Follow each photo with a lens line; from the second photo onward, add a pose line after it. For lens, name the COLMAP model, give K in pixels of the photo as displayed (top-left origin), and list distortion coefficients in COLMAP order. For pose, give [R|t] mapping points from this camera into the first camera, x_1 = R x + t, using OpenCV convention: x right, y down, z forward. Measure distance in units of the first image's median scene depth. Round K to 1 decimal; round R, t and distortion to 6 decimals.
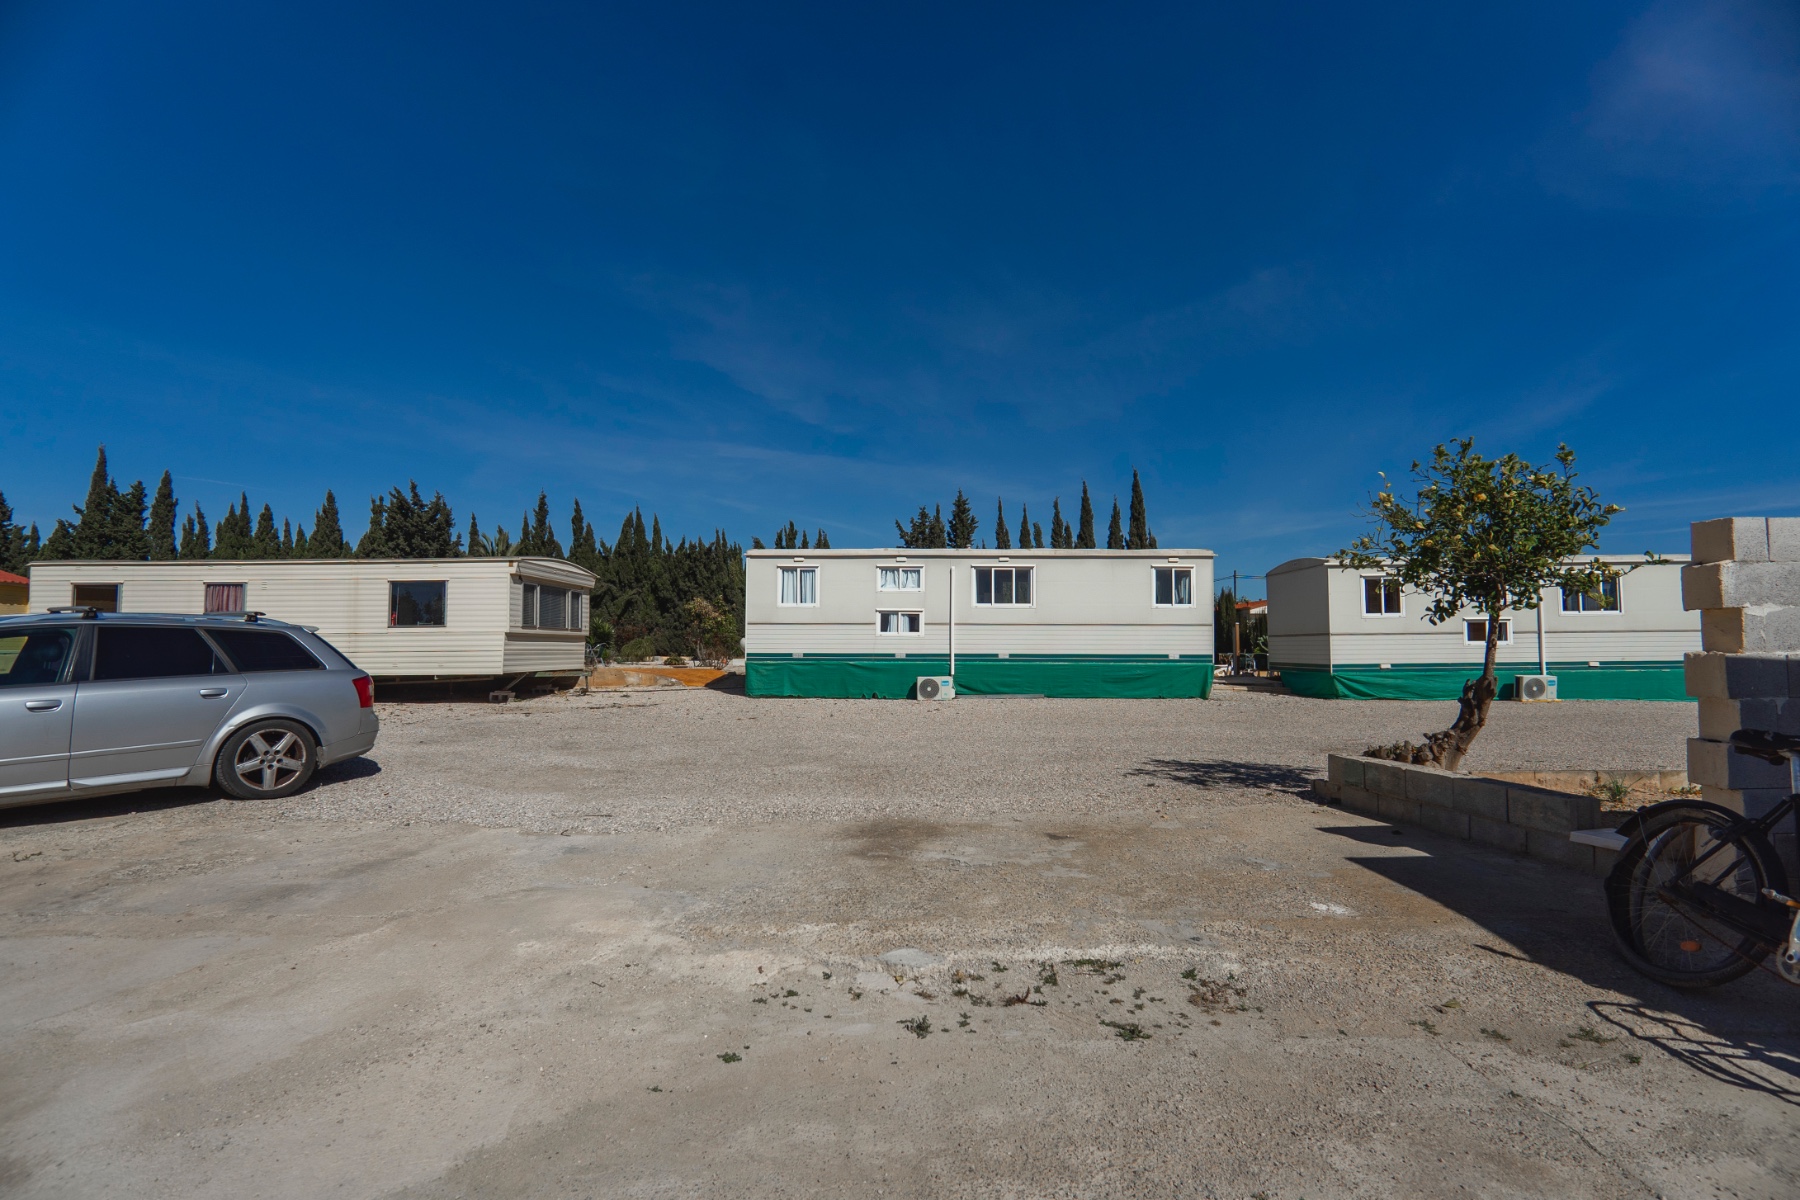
lens RADIAL K [[853.6, 0, 906.1], [0, 853.6, 607.9], [0, 0, 1]] dist [-0.019710, 0.008448]
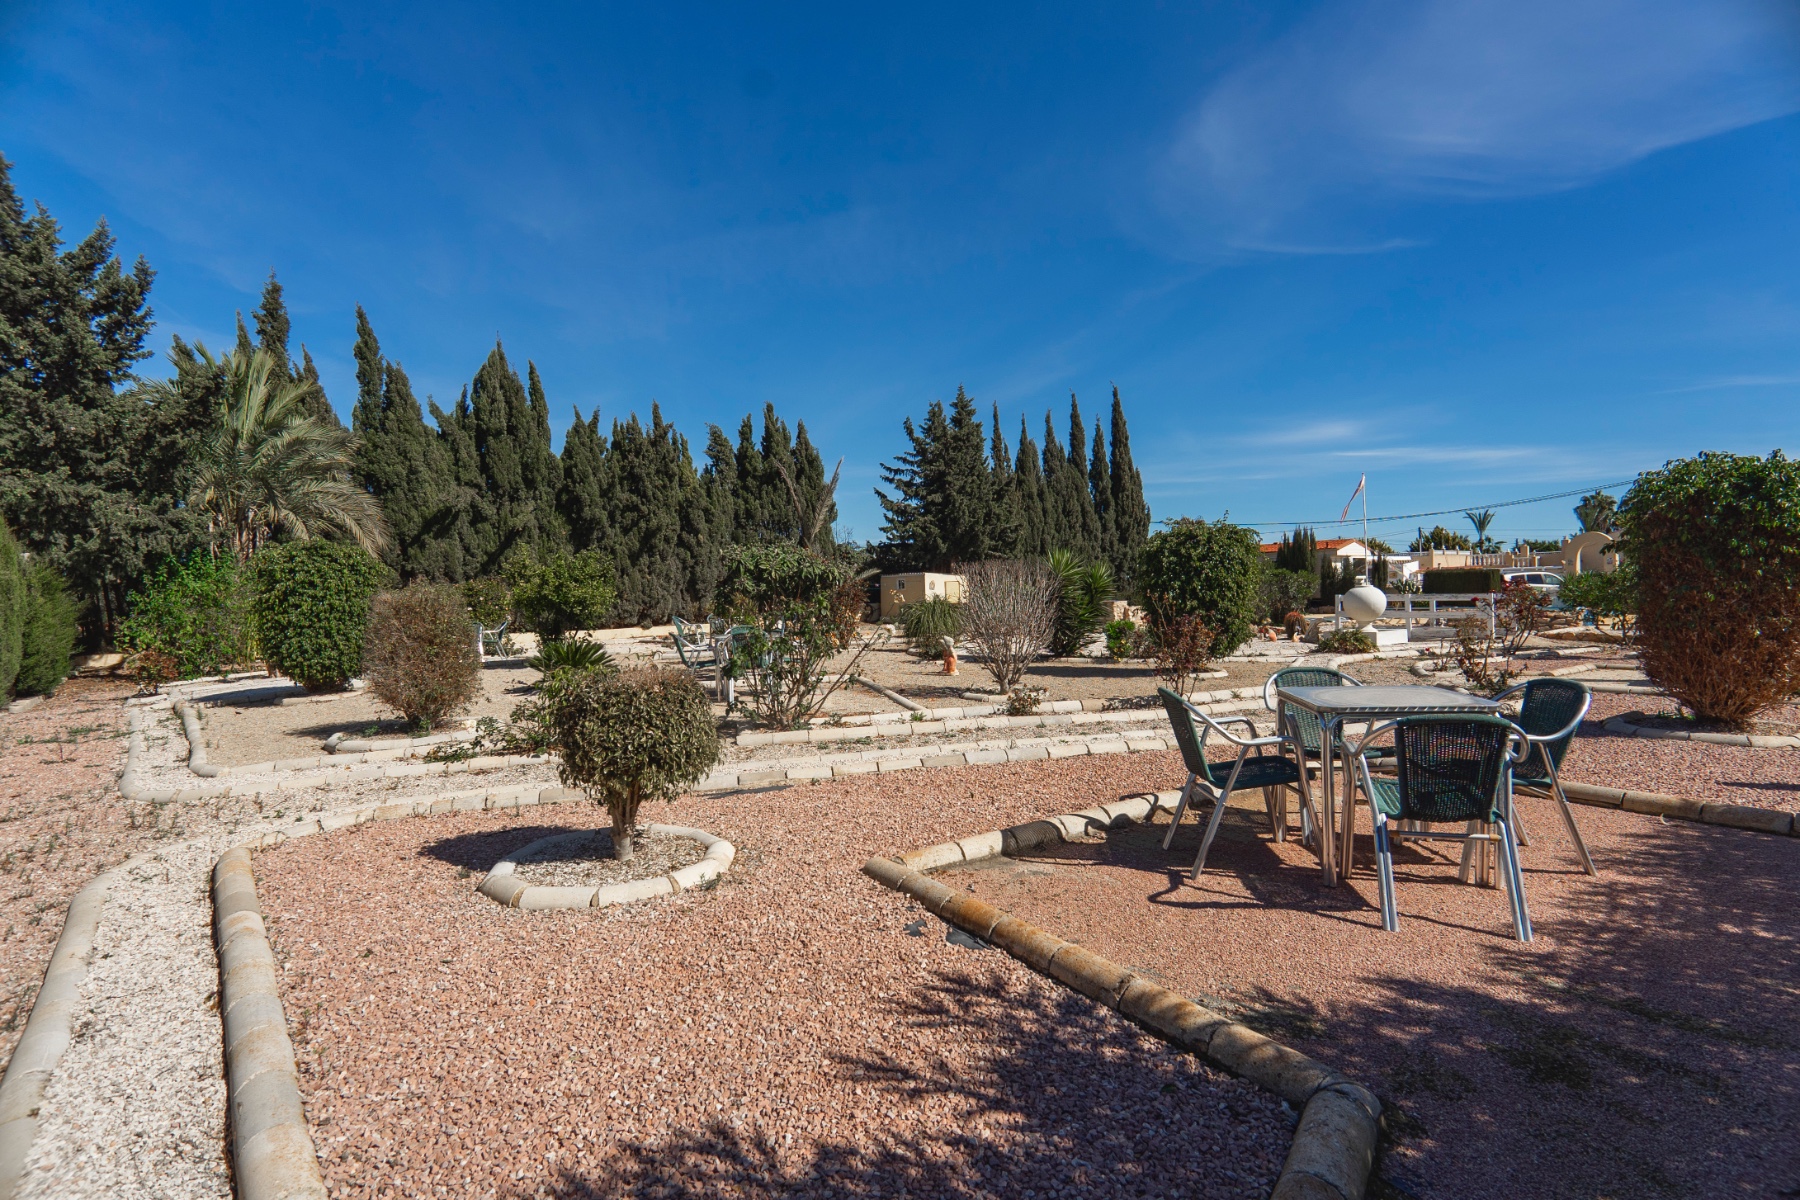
lens RADIAL K [[853.6, 0, 906.1], [0, 853.6, 607.9], [0, 0, 1]] dist [-0.019710, 0.008448]
pose [[0.813652, -0.030945, 0.580528, -0.430749], [-0.007281, 0.997962, 0.063402, 0.007280], [-0.581307, -0.055814, 0.811768, 0.445069]]
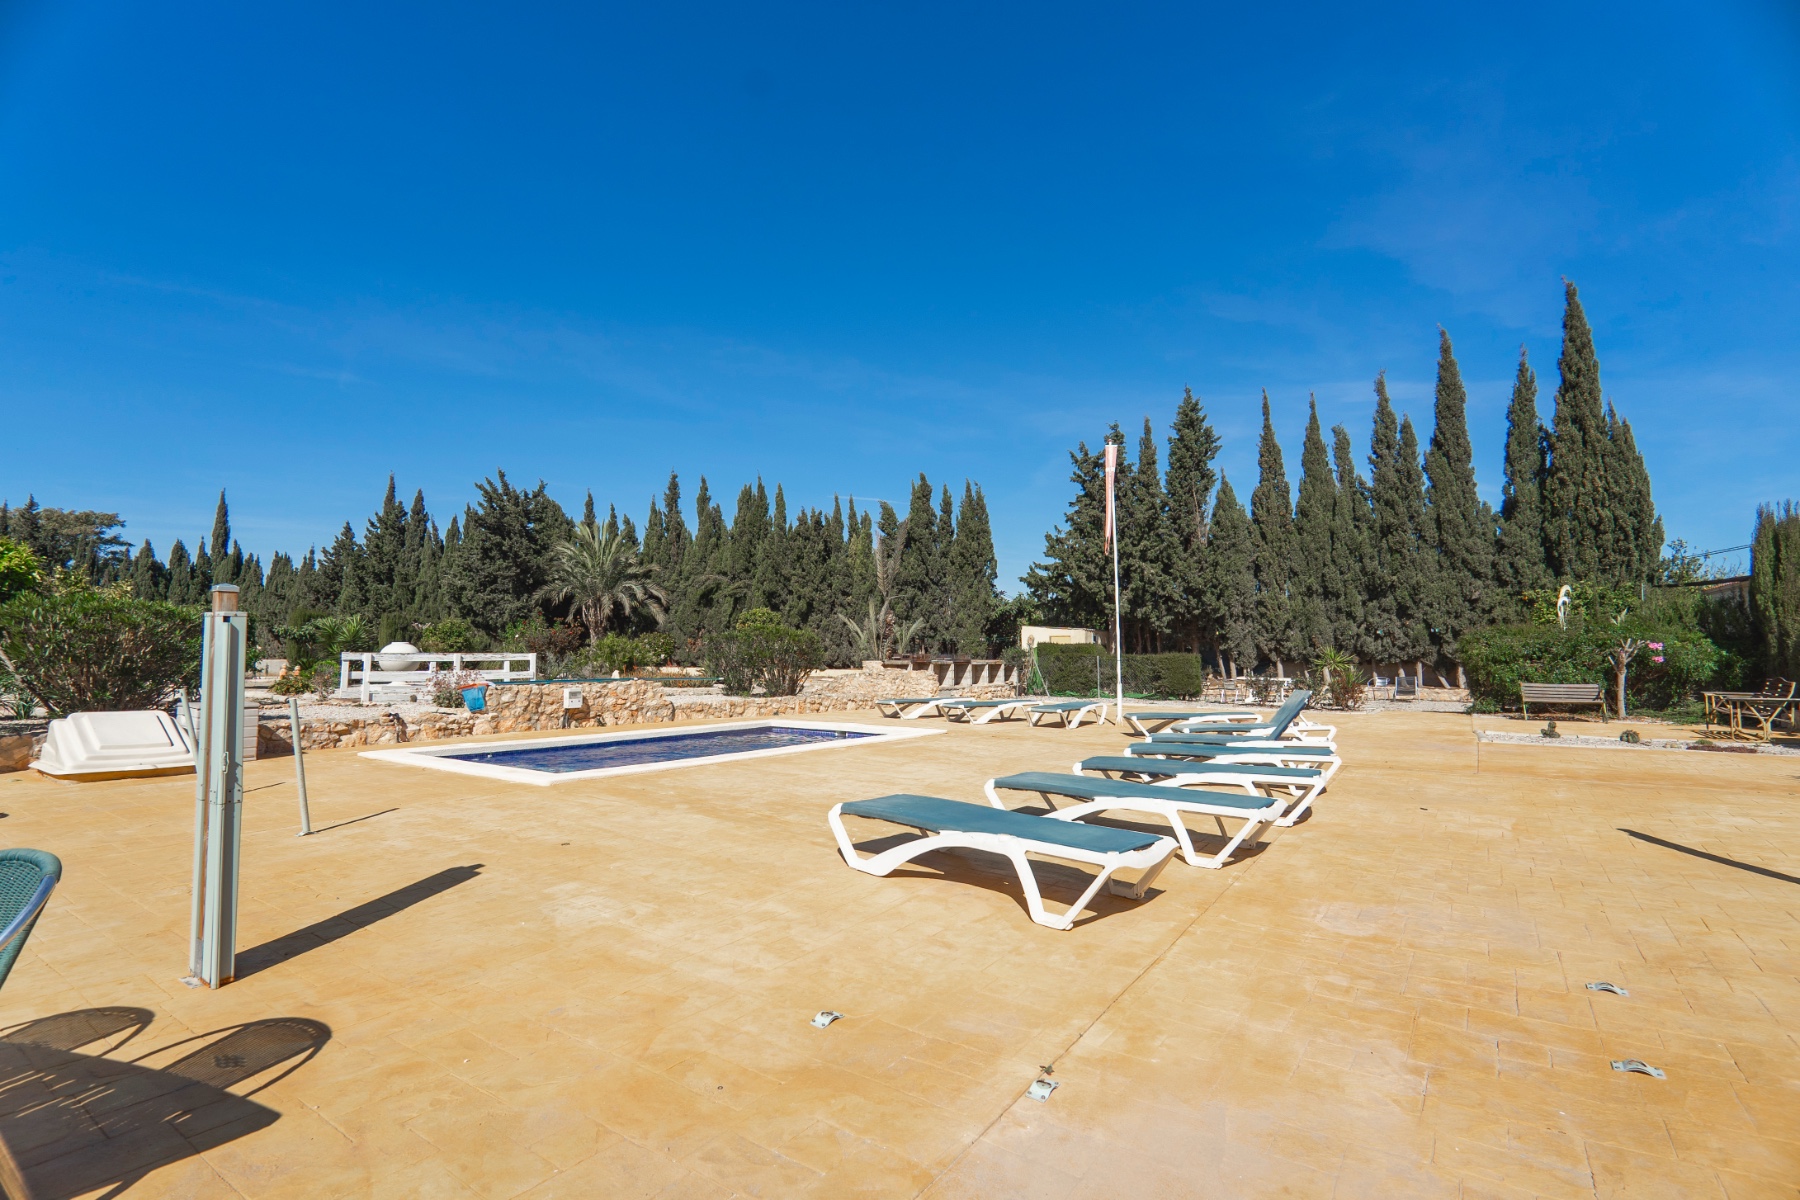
lens RADIAL K [[853.6, 0, 906.1], [0, 853.6, 607.9], [0, 0, 1]] dist [-0.019710, 0.008448]
pose [[0.826727, -0.023867, -0.562097, 0.239142], [0.020839, 0.999713, -0.011798, 0.014402], [0.562217, -0.001960, 0.826987, 0.441216]]
